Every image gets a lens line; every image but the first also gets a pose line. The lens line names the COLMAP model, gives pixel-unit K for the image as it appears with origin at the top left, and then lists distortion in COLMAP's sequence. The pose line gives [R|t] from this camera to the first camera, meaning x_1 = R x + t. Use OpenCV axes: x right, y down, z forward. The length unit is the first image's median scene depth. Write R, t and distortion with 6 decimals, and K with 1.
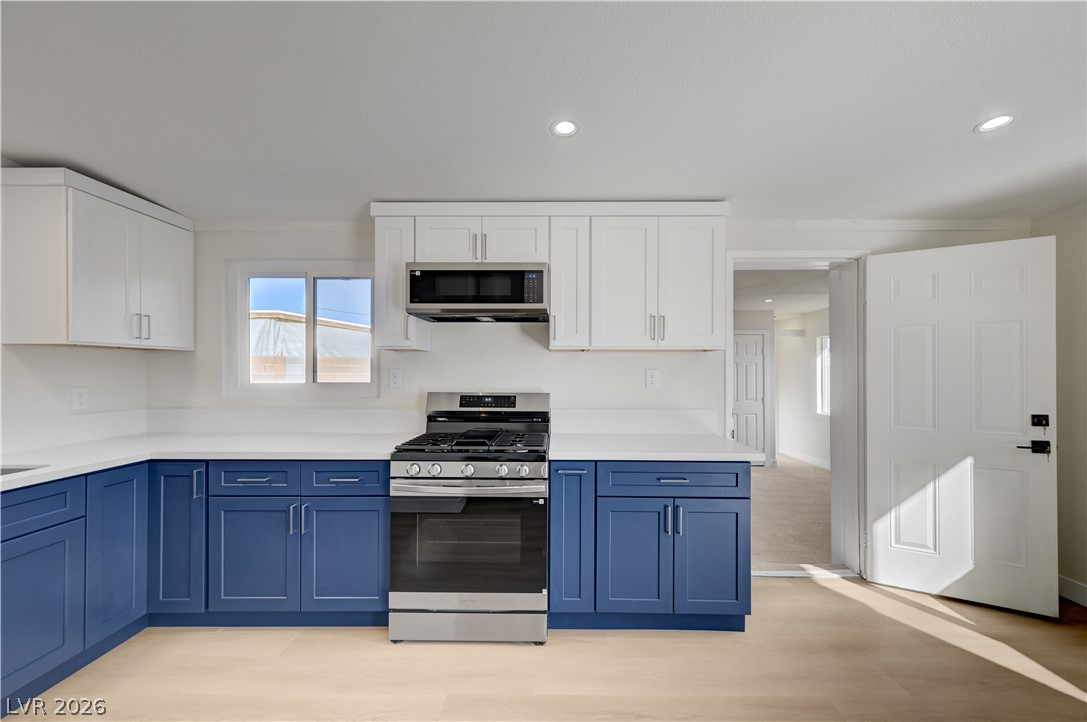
lens RADIAL K [[439.0, 0, 552.7], [0, 439.0, 370.6], [0, 0, 1]] dist [0.002042, 0.000037]
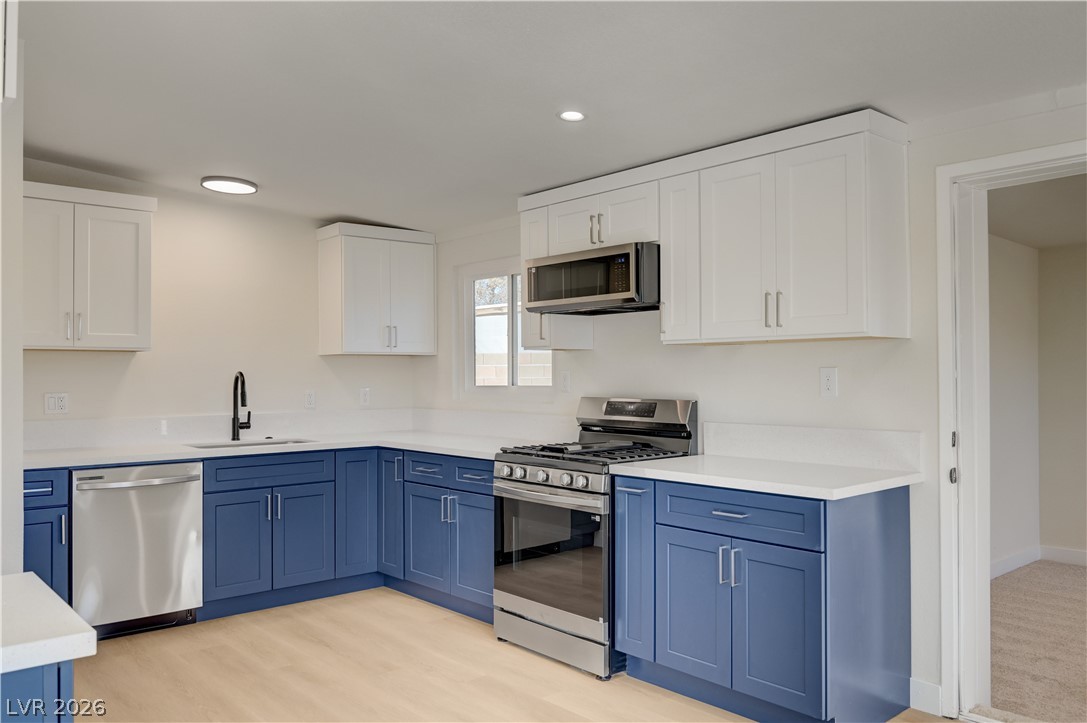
lens RADIAL K [[857.8, 0, 543.5], [0, 857.8, 361.5], [0, 0, 1]] dist [-0.004280, -0.000877]
pose [[0.653785, -0.016994, -0.756490, 1.094523], [0.009059, 0.999852, -0.014631, 0.003895], [0.756626, 0.002712, 0.653842, -0.198111]]
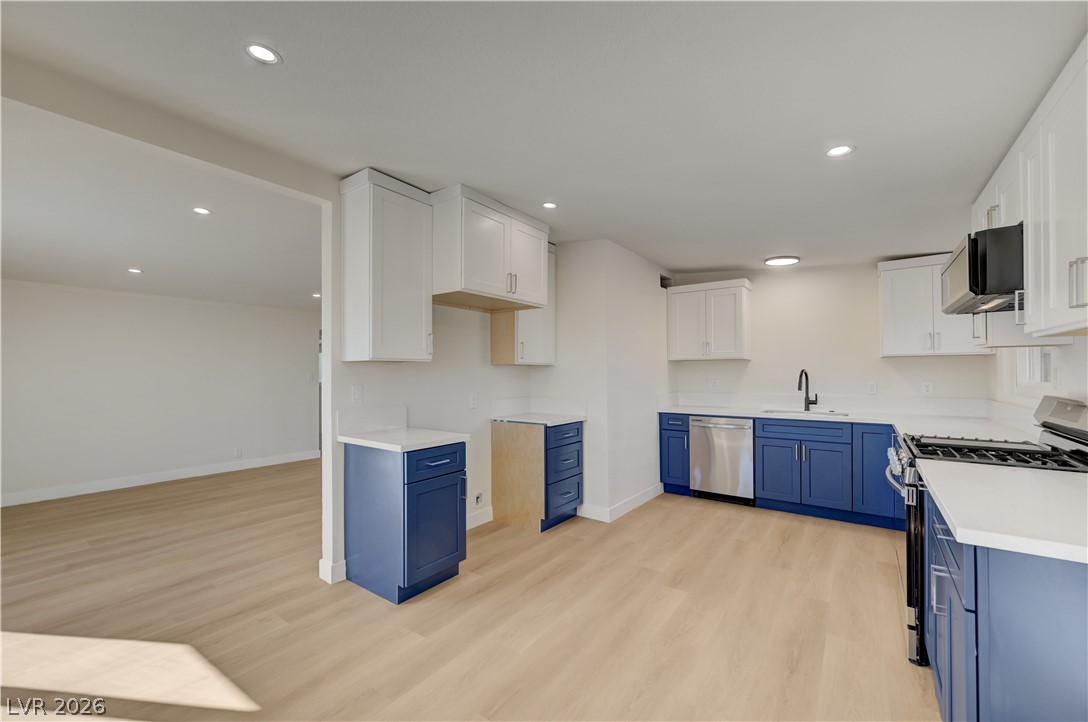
lens RADIAL K [[439.4, 0, 553.2], [0, 439.4, 370.6], [0, 0, 1]] dist [0.002042, 0.000037]
pose [[-0.584353, -0.004380, -0.811488, 1.069272], [0.005731, 0.999938, -0.009524, 0.006986], [0.811480, -0.010216, -0.584291, 0.841701]]
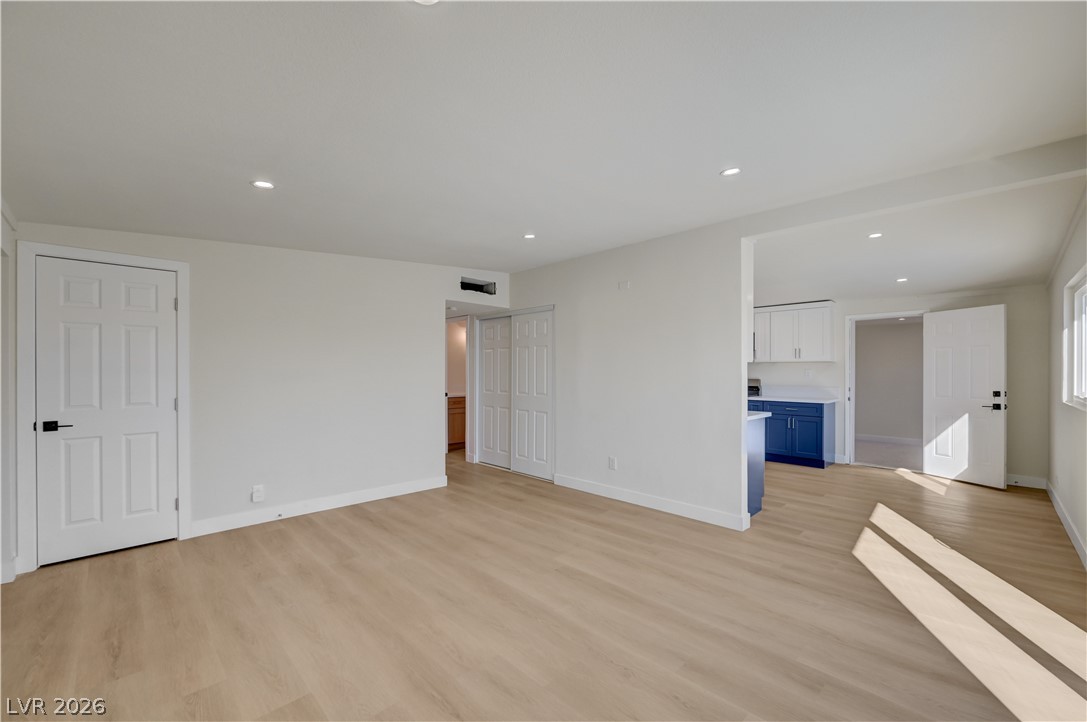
lens RADIAL K [[438.8, 0, 542.2], [0, 438.8, 372.3], [0, 0, 1]] dist [-0.009949, 0.000019]
pose [[0.702701, 0.001377, -0.711484, 1.051684], [0.000428, 0.999997, 0.002358, 0.005828], [0.711485, -0.001961, 0.702699, -1.933117]]
